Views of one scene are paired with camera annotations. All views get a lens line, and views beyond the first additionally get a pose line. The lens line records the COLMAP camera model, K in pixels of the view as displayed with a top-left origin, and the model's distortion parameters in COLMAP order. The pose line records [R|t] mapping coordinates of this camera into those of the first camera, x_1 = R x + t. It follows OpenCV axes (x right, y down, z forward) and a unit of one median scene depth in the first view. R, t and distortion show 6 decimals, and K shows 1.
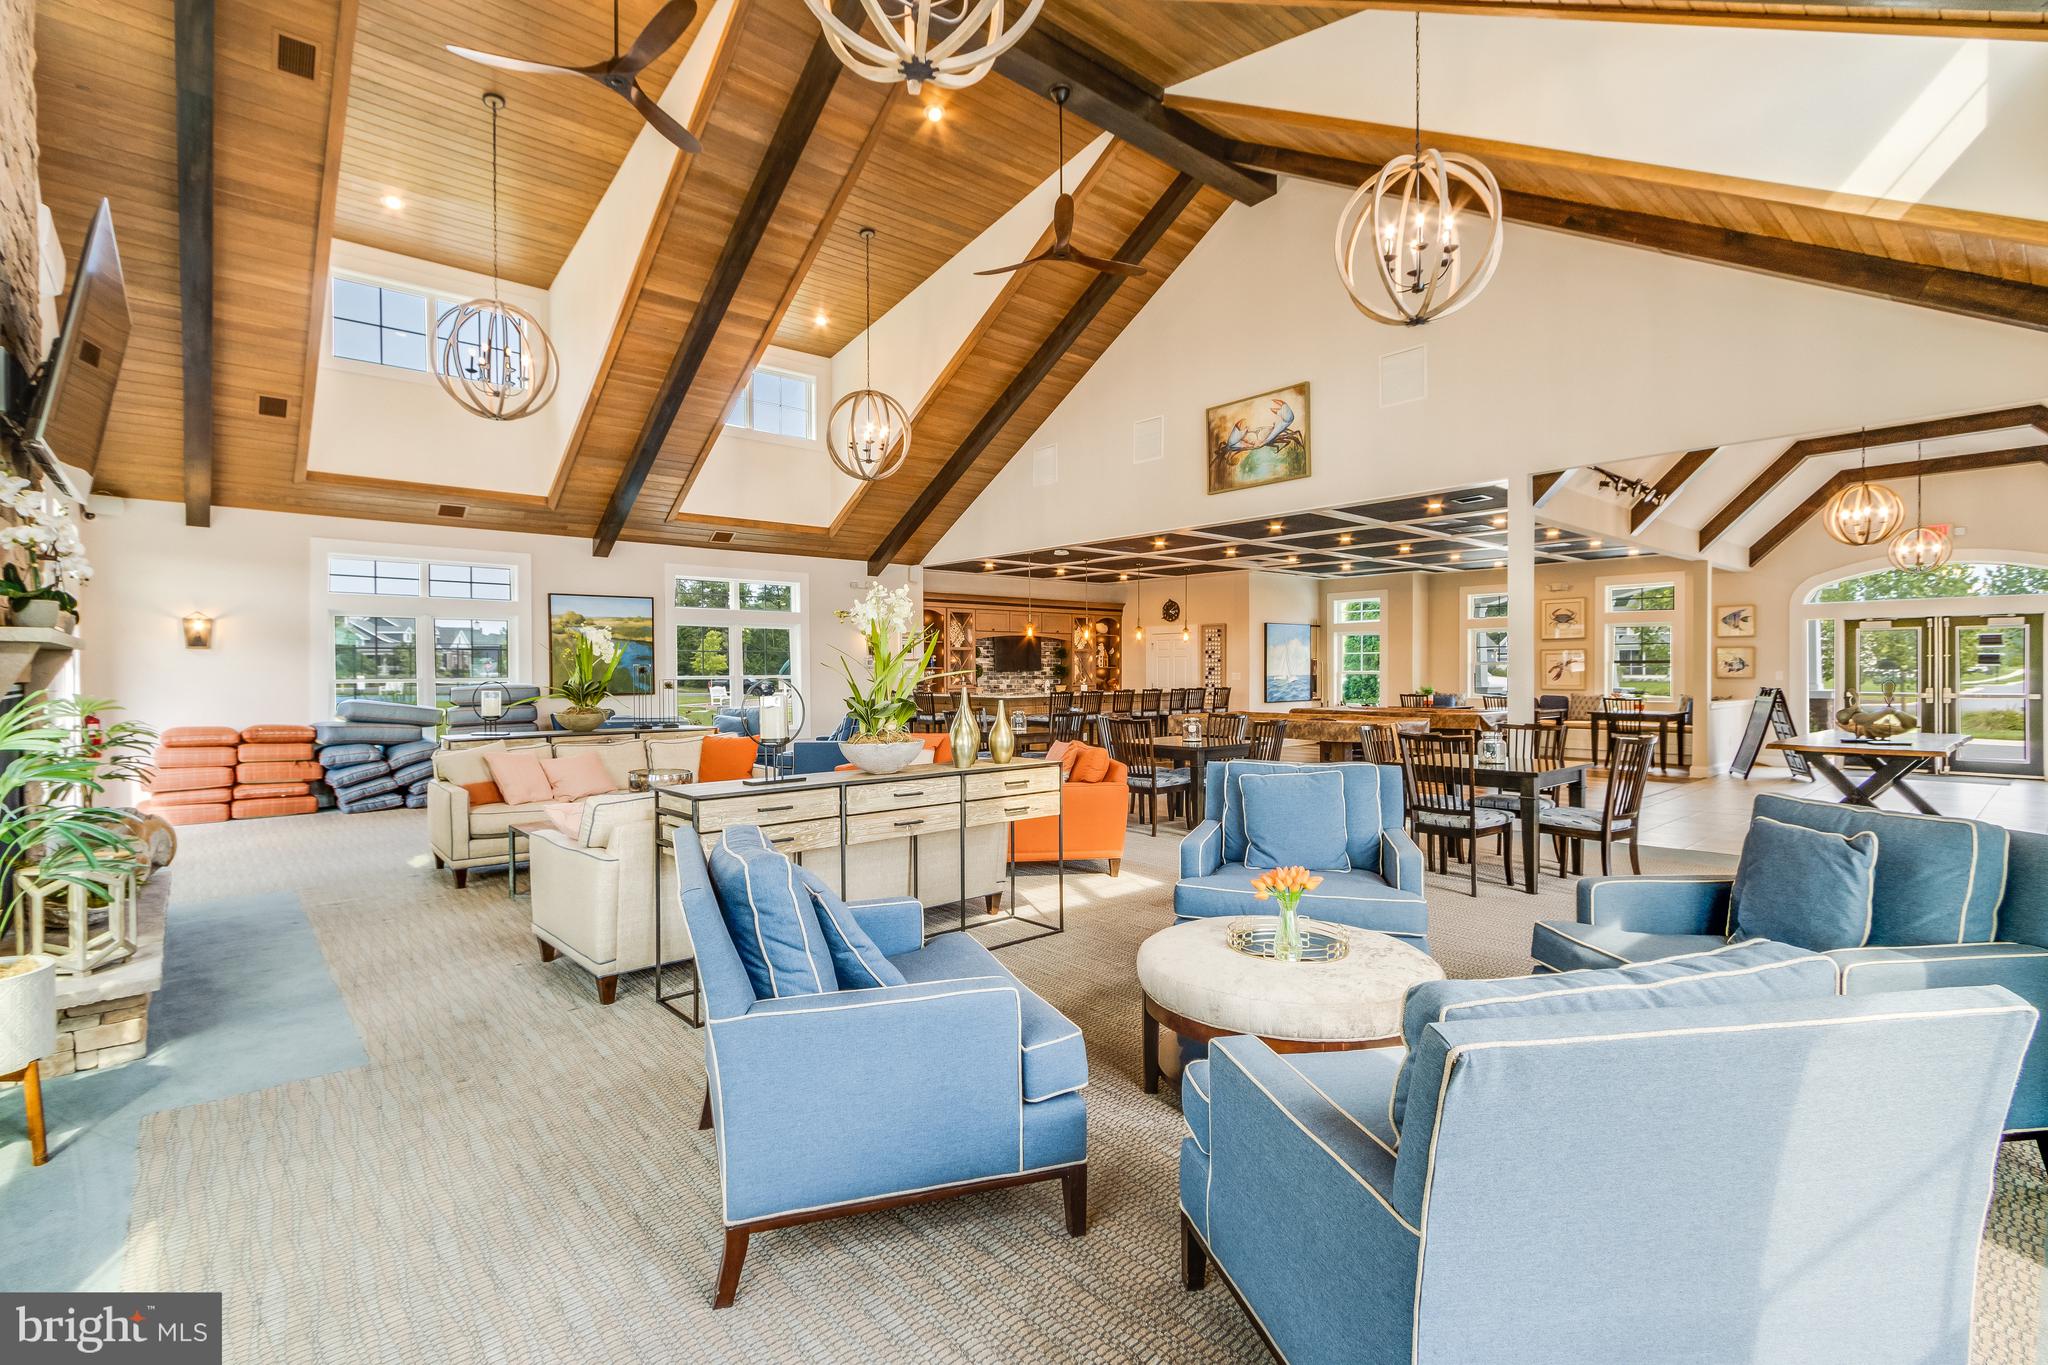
lens RADIAL K [[984.0, 0, 981.3], [0, 984.0, 687.8], [0, 0, 1]] dist [0.017269, 0.000009]
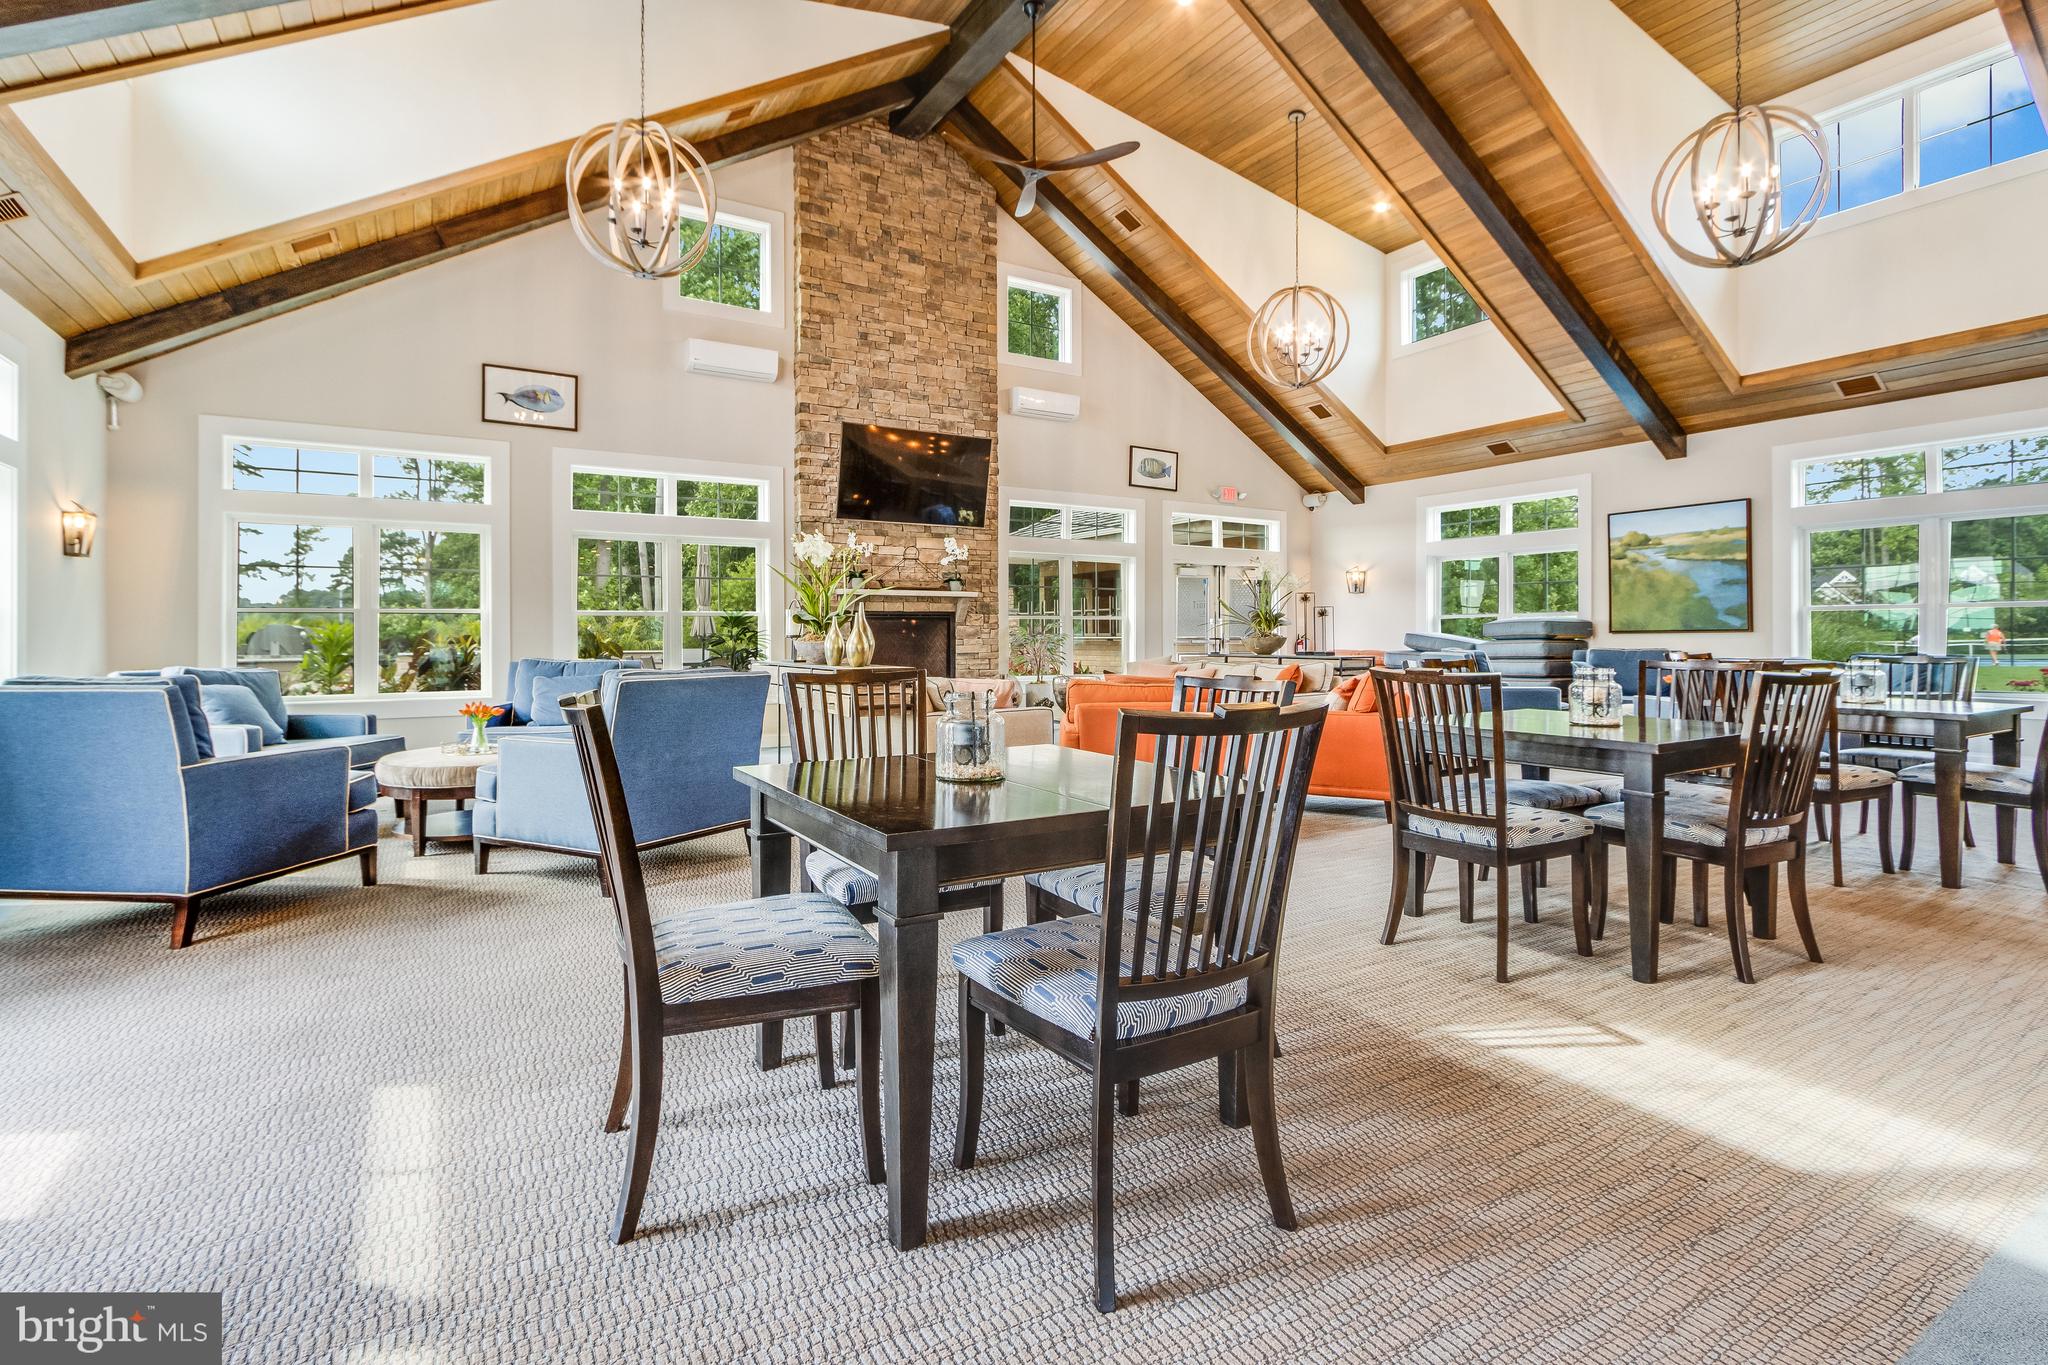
lens RADIAL K [[945.4, 0, 1023.4], [0, 945.4, 618.4], [0, 0, 1]] dist [-0.000465, -0.000094]
pose [[-0.152091, -0.010392, -0.988312, 0.432085], [-0.004507, 0.999942, -0.009820, 0.005860], [0.988356, 0.002961, -0.152129, 0.581349]]
